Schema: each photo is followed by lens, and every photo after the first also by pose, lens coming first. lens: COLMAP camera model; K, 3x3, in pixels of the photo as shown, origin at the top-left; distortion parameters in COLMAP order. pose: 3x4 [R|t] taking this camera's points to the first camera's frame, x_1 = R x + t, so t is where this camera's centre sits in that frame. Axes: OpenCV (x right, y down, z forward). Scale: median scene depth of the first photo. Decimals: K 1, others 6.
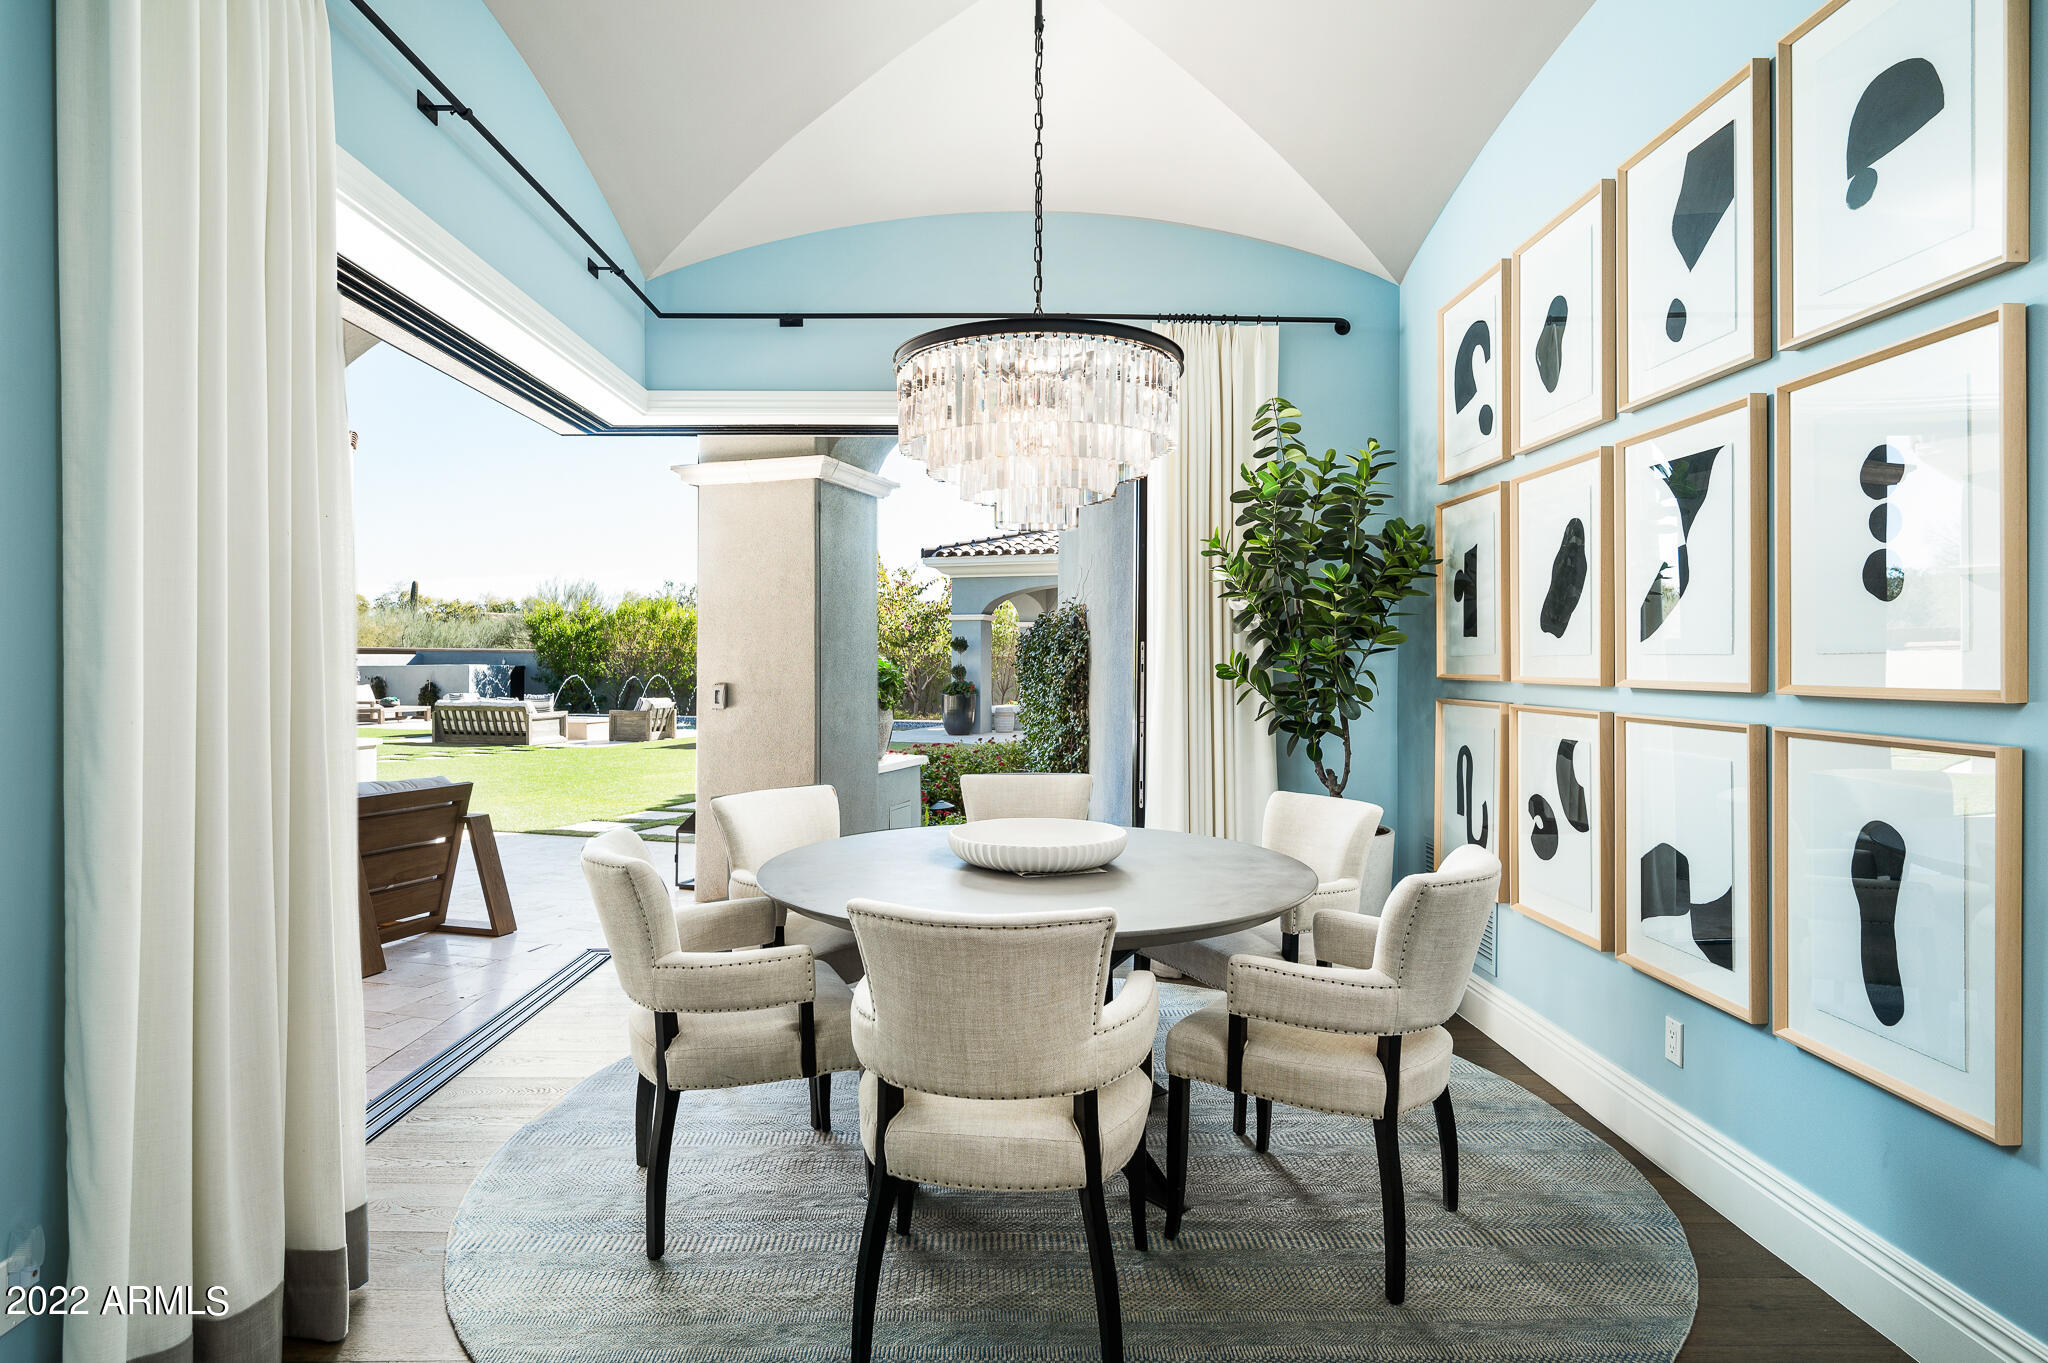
lens RADIAL K [[1132.7, 0, 1015.6], [0, 1132.7, 666.8], [0, 0, 1]] dist [-0.000811, -0.000008]
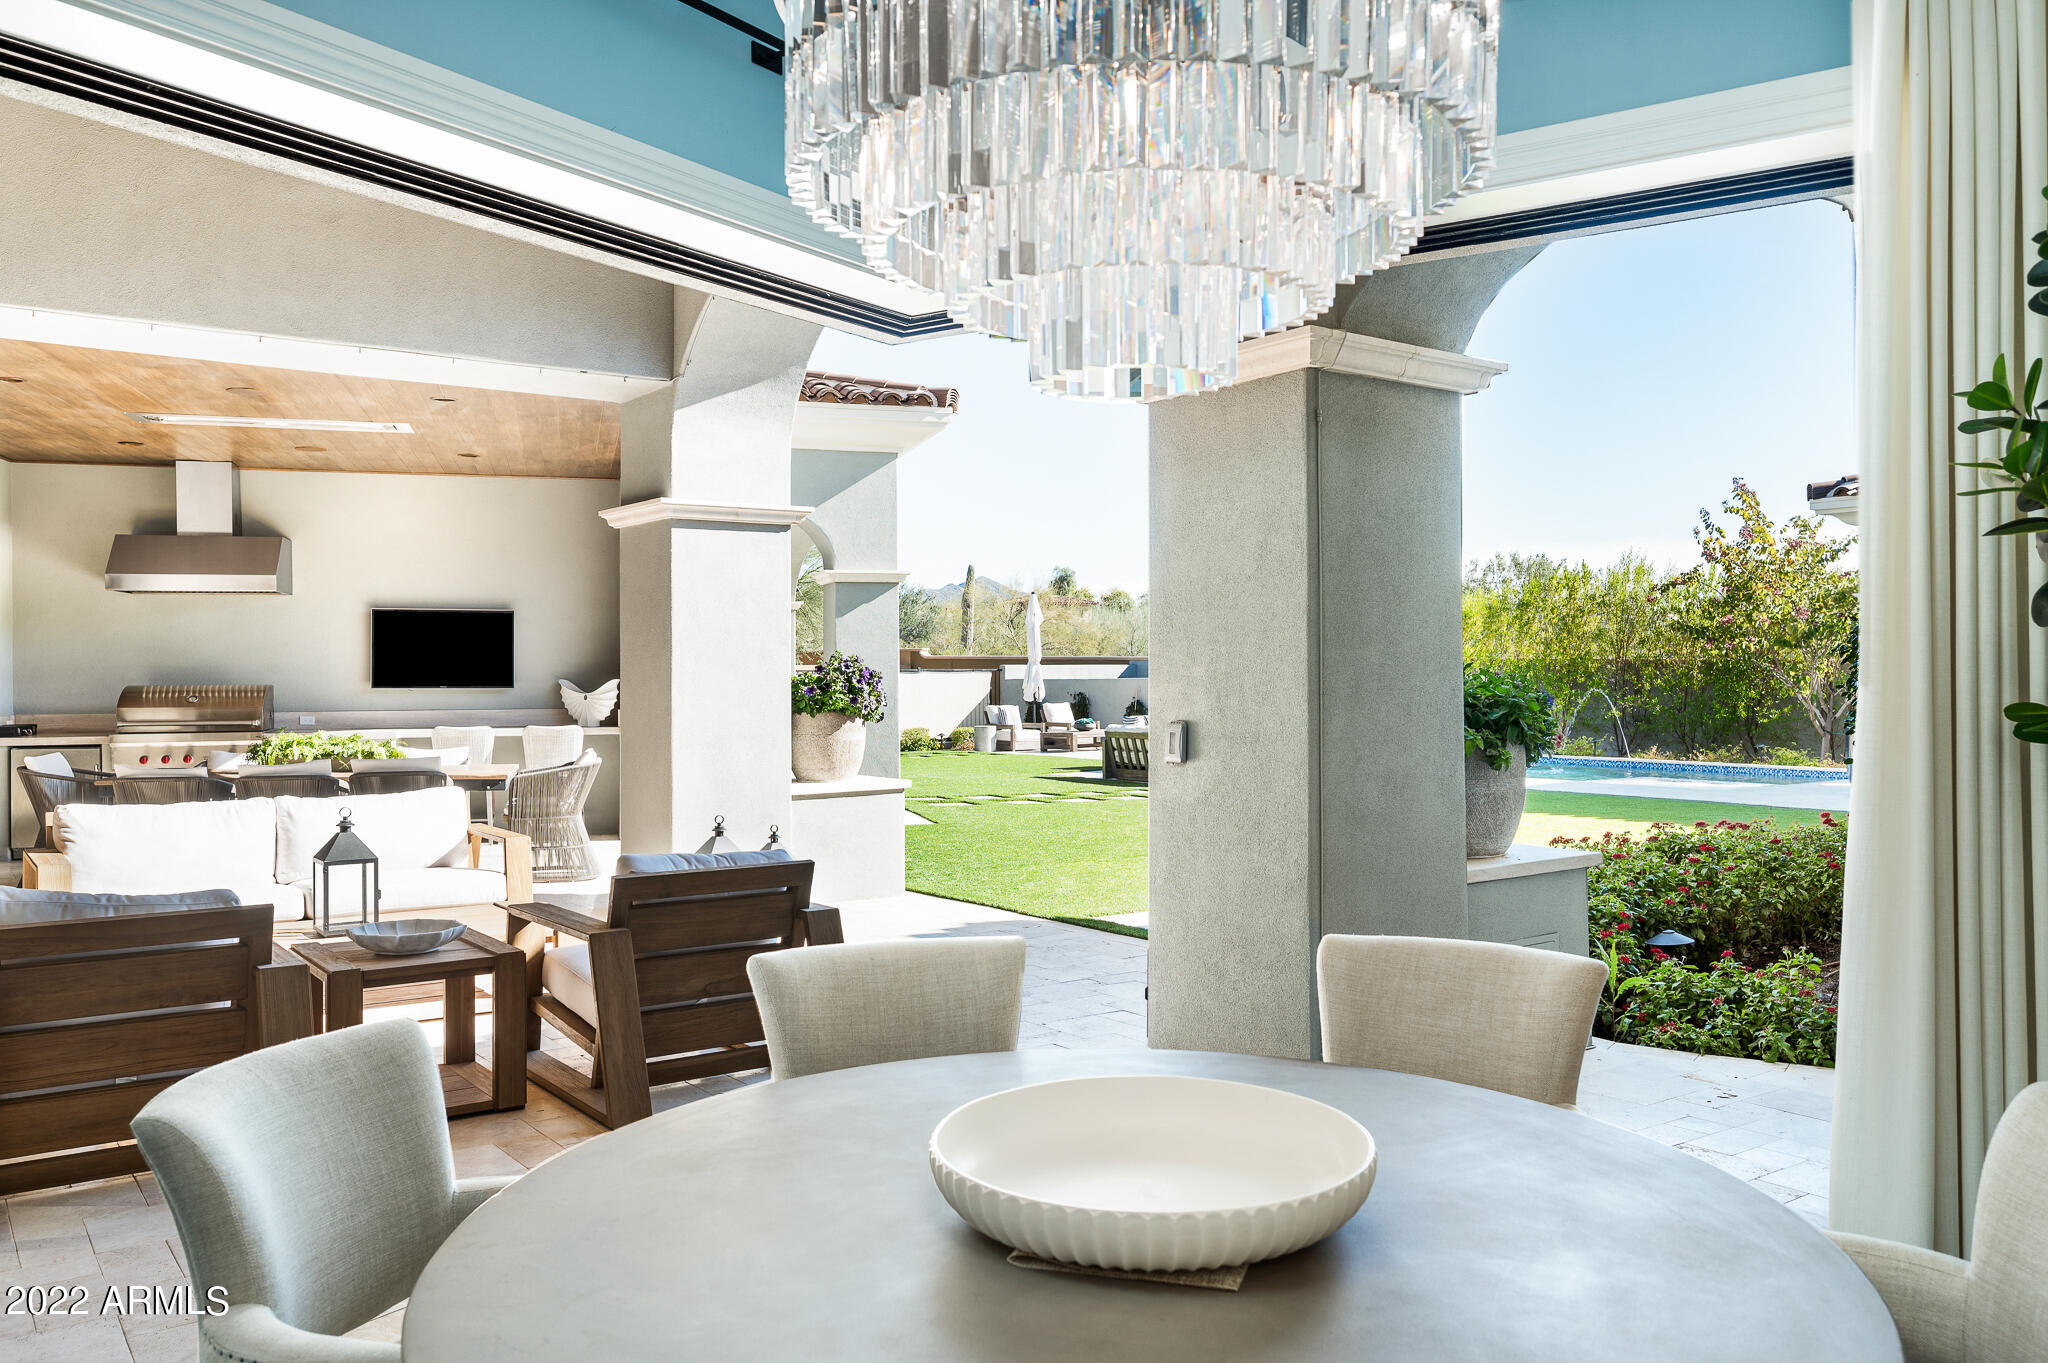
lens RADIAL K [[1566.3, 0, 993.1], [0, 1566.3, 674.7], [0, 0, 1]] dist [0.027586, 0.001579]
pose [[0.822943, -0.003167, -0.568116, 0.132822], [0.002122, 0.999995, -0.002502, -0.008194], [0.568120, 0.000853, 0.822945, 0.228390]]
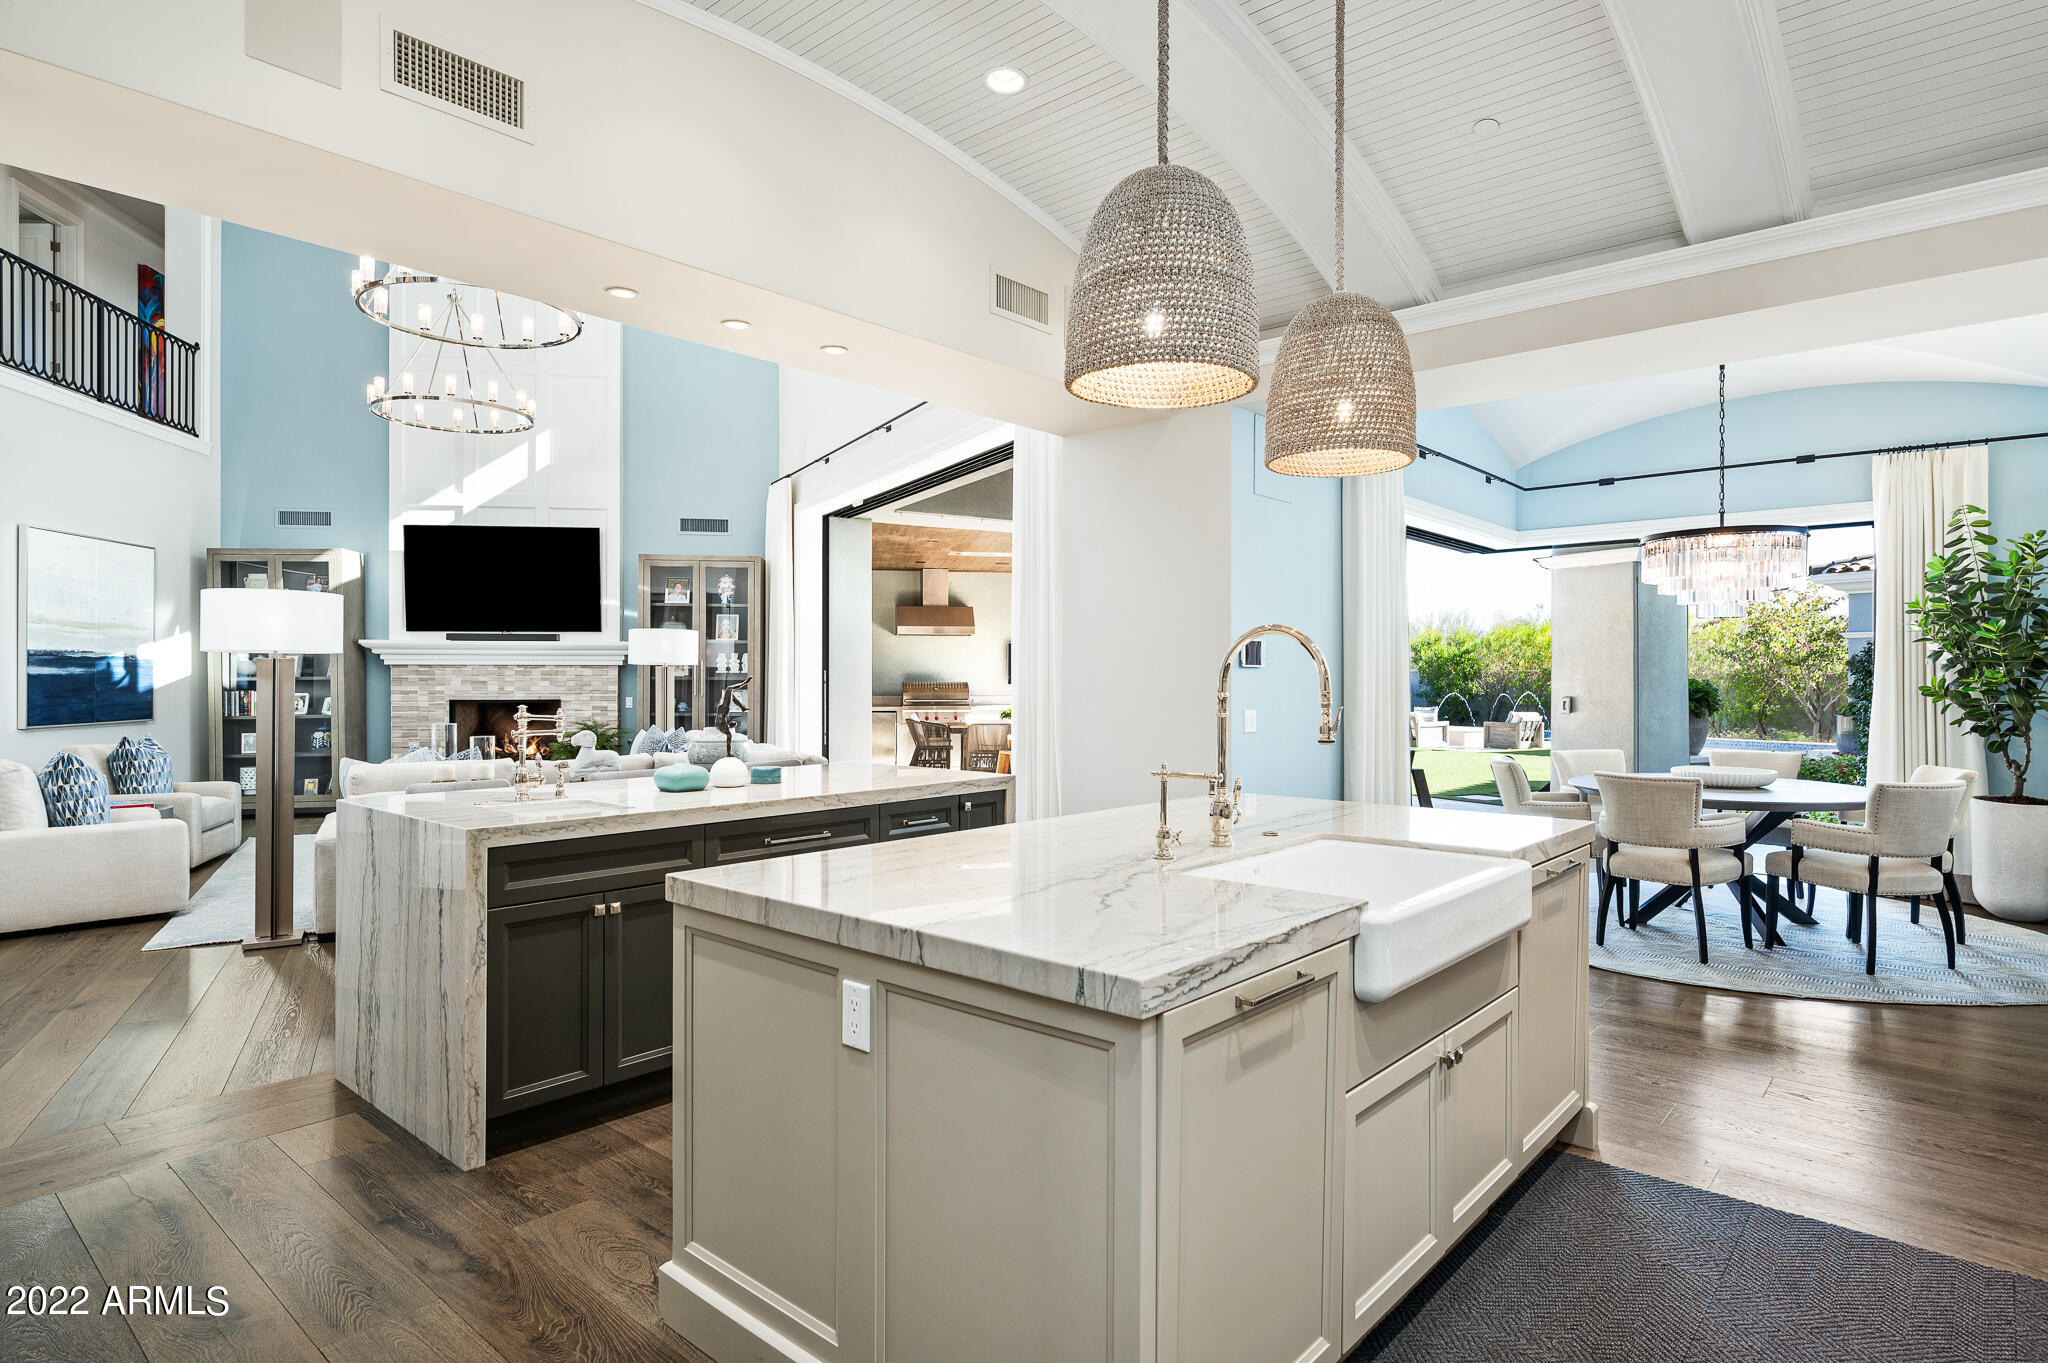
lens RADIAL K [[1095.3, 0, 1025.0], [0, 1095.3, 674.8], [0, 0, 1]] dist [0.001978, 0.000496]
pose [[0.740736, -0.001854, -0.671794, 0.186369], [-0.004087, 0.999965, -0.007266, -0.001364], [0.671784, 0.008128, 0.740702, -0.574902]]
